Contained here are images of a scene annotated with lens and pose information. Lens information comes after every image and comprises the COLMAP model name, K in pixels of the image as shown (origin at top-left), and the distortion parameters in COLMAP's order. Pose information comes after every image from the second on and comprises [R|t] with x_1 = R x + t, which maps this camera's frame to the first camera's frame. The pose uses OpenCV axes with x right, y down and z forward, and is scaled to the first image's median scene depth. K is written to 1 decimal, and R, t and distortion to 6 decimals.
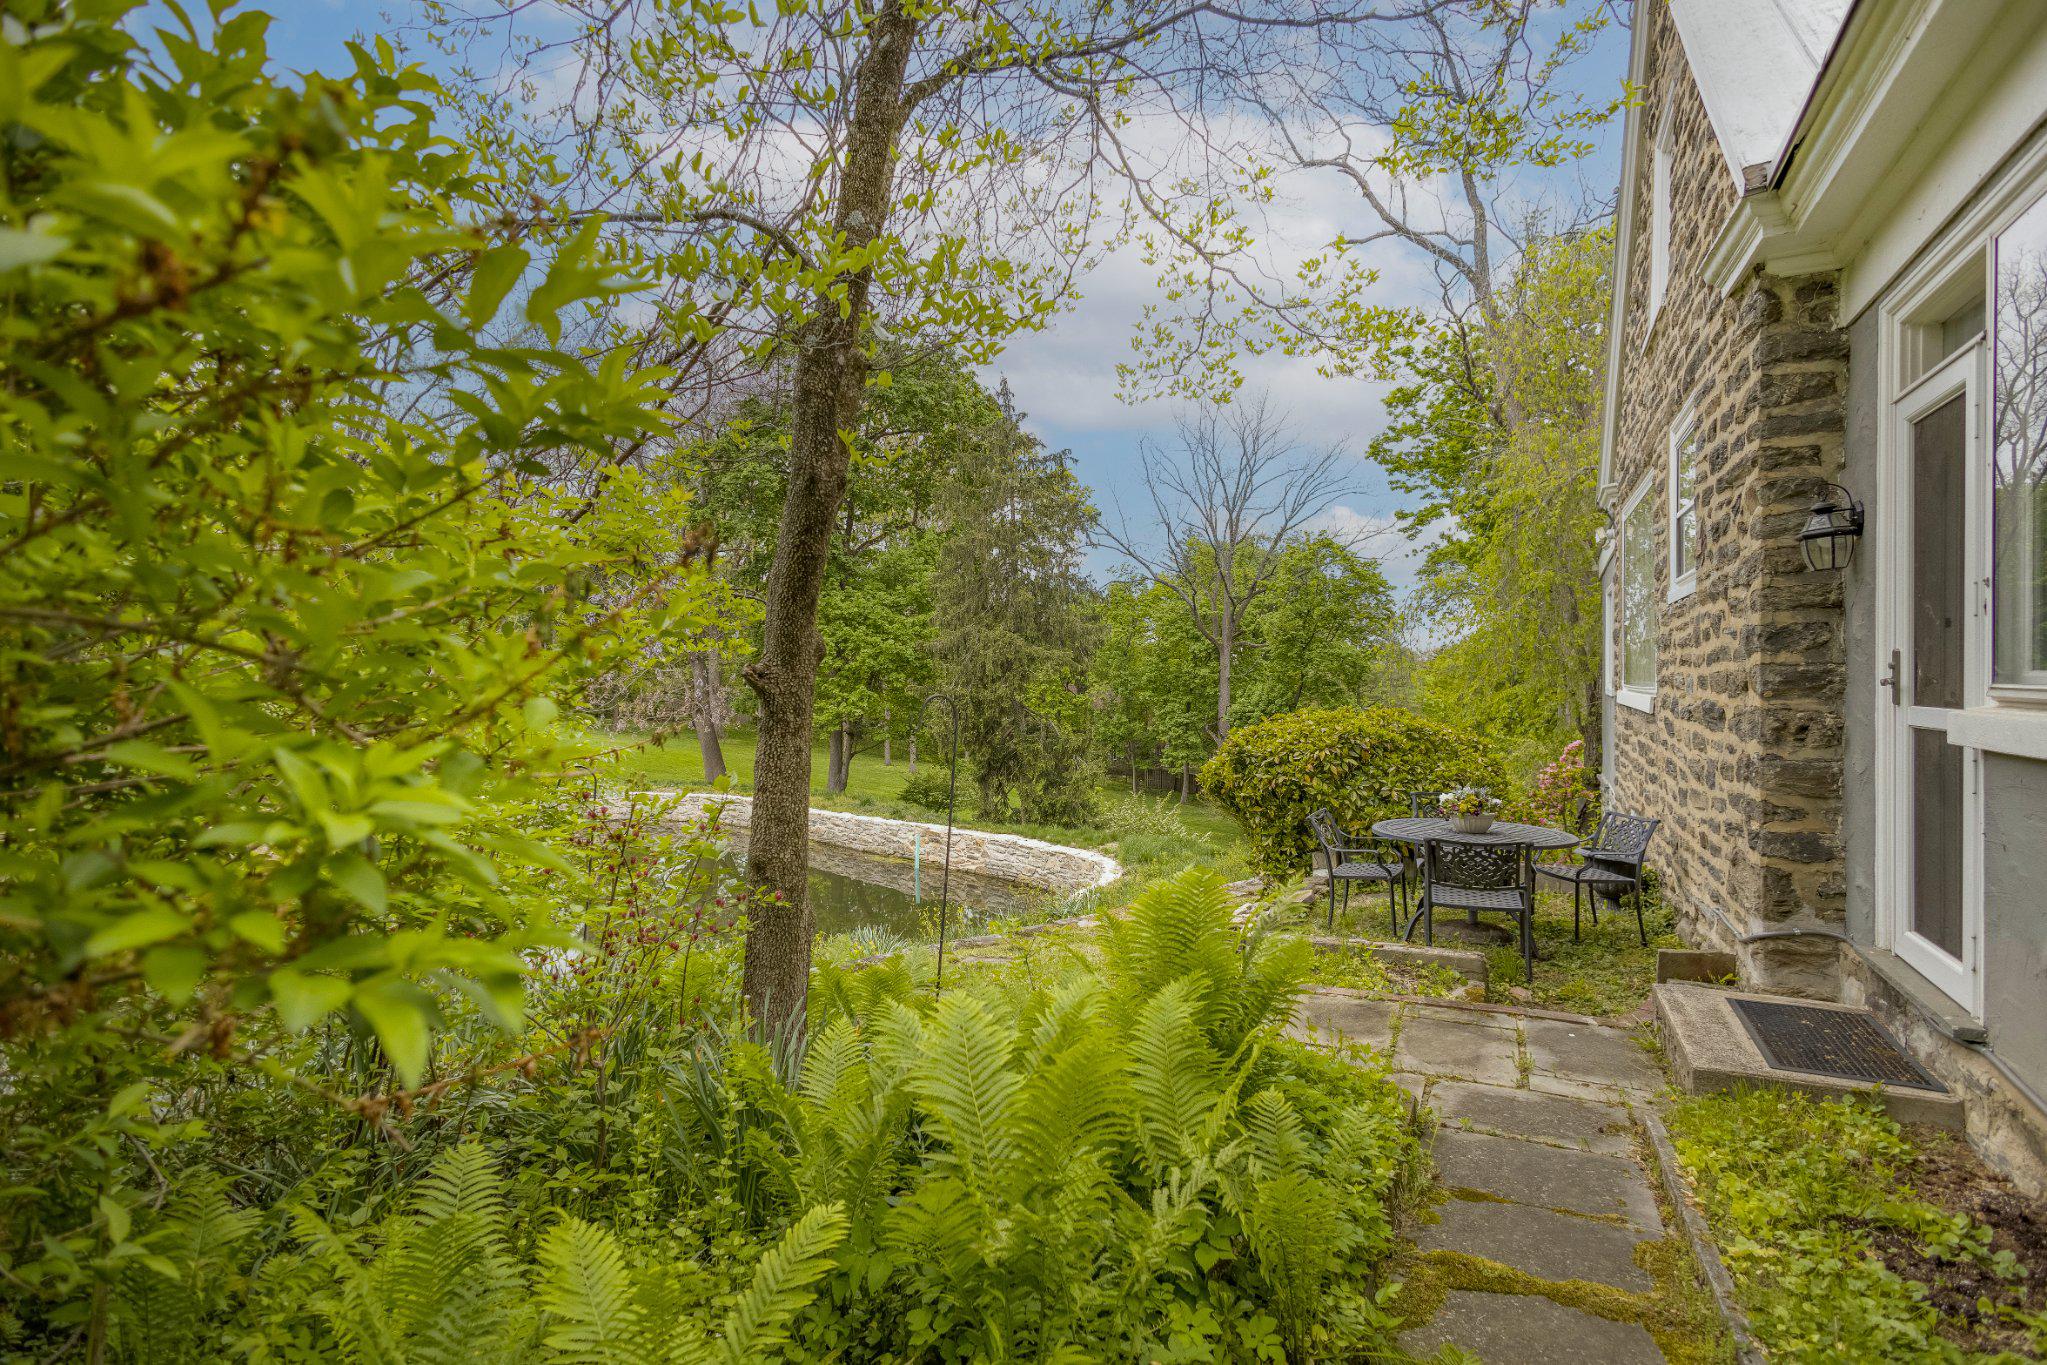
lens RADIAL K [[921.7, 0, 1026.2], [0, 921.7, 681.2], [0, 0, 1]] dist [0.004376, -0.000005]
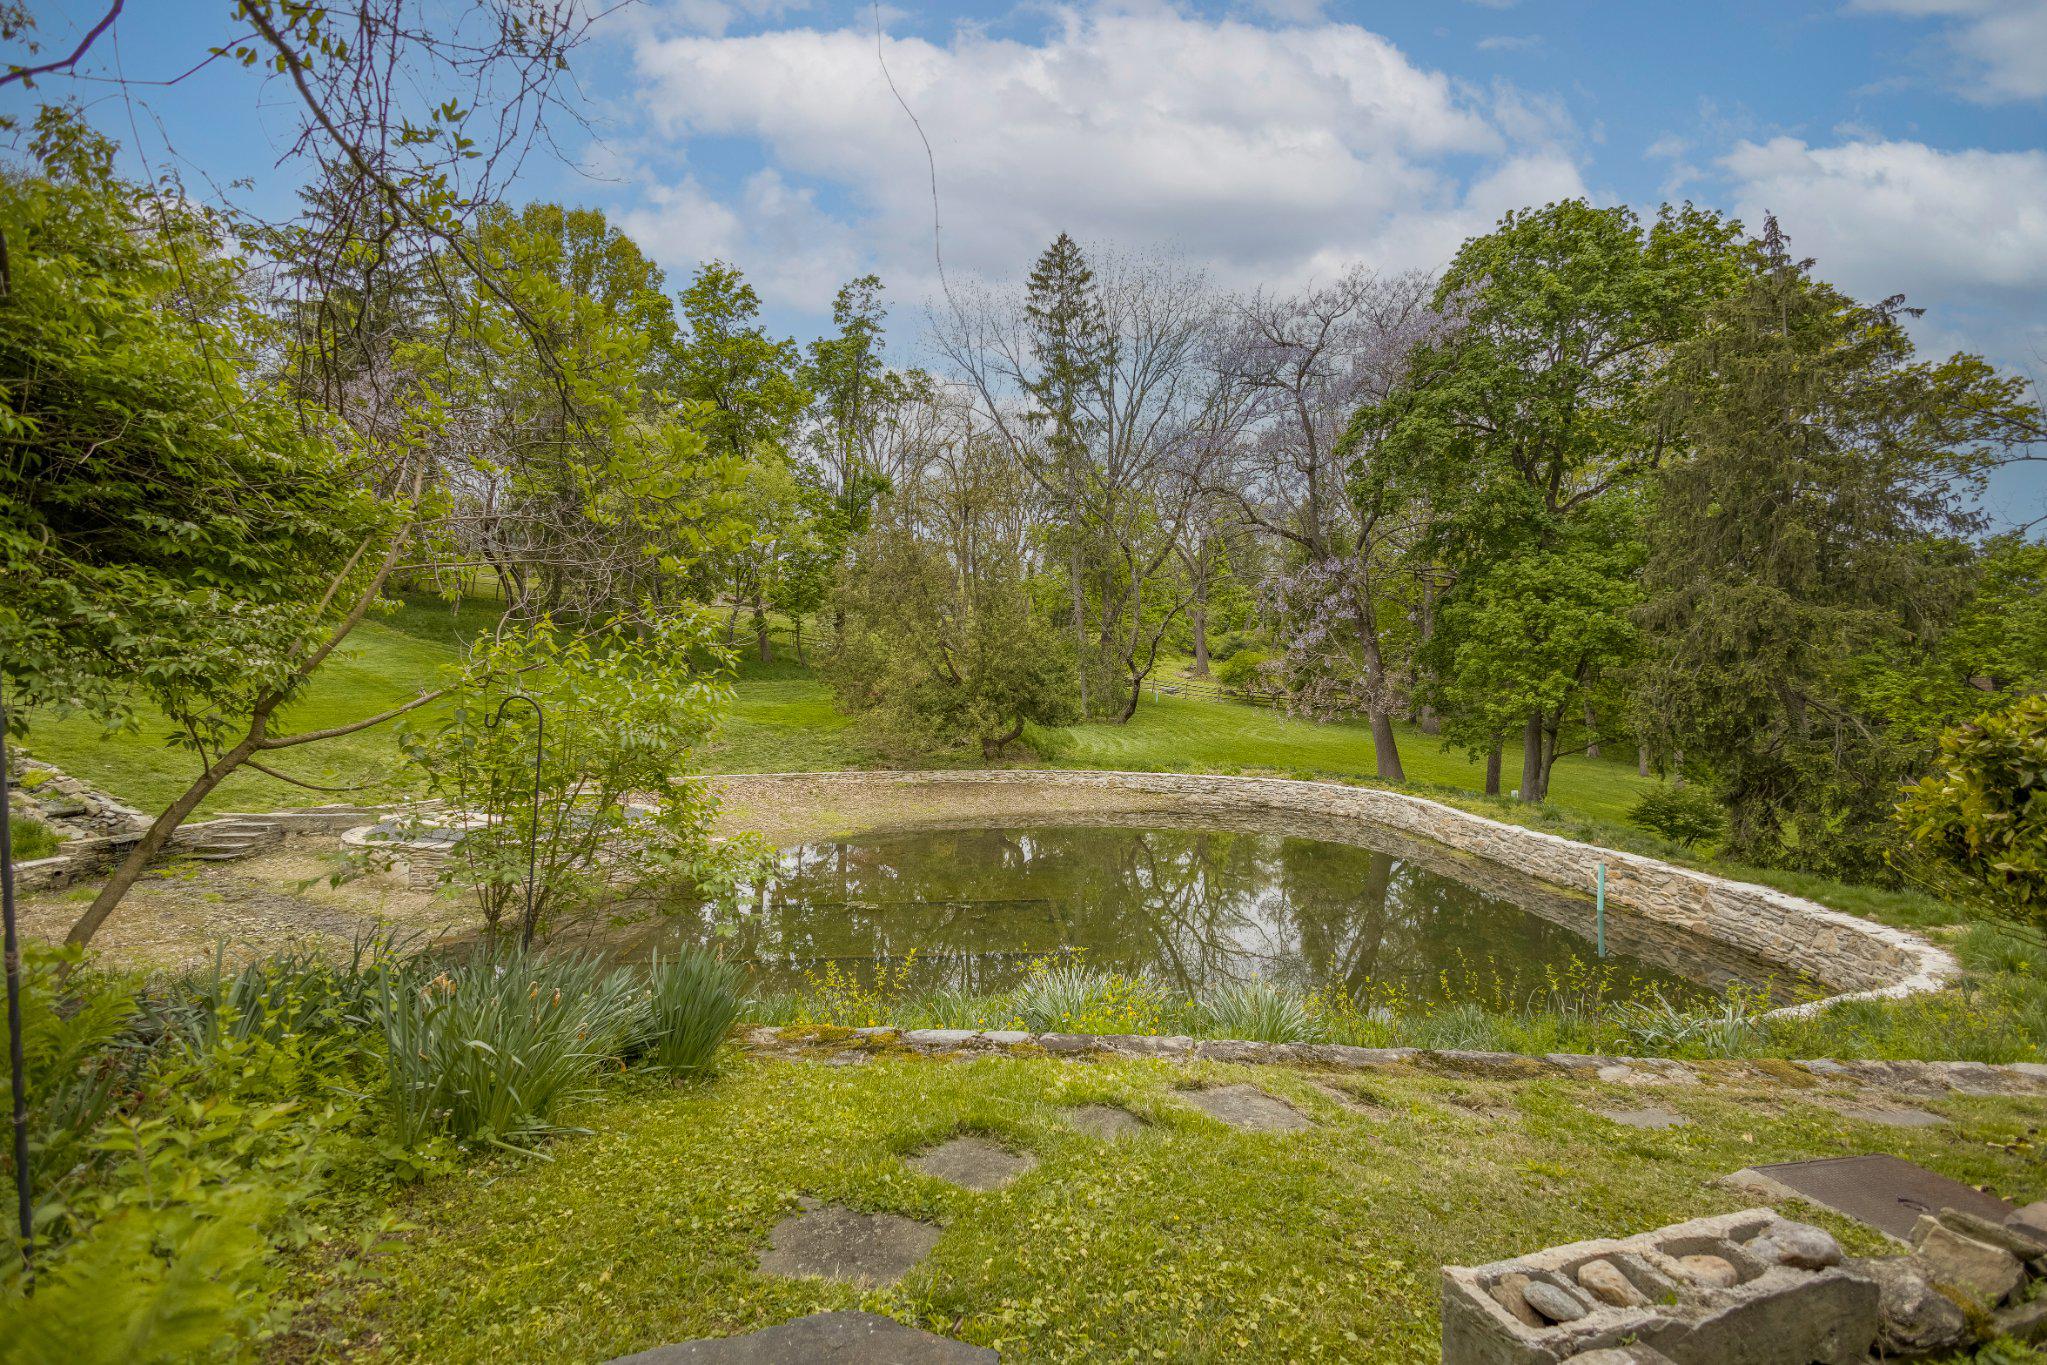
lens RADIAL K [[921.7, 0, 1027.7], [0, 921.7, 684.2], [0, 0, 1]] dist [0.004376, -0.000005]
pose [[0.722032, 0.007014, -0.691824, 0.054428], [-0.001428, 0.999962, 0.008648, 0.011991], [0.691858, -0.005256, 0.722014, 0.118840]]
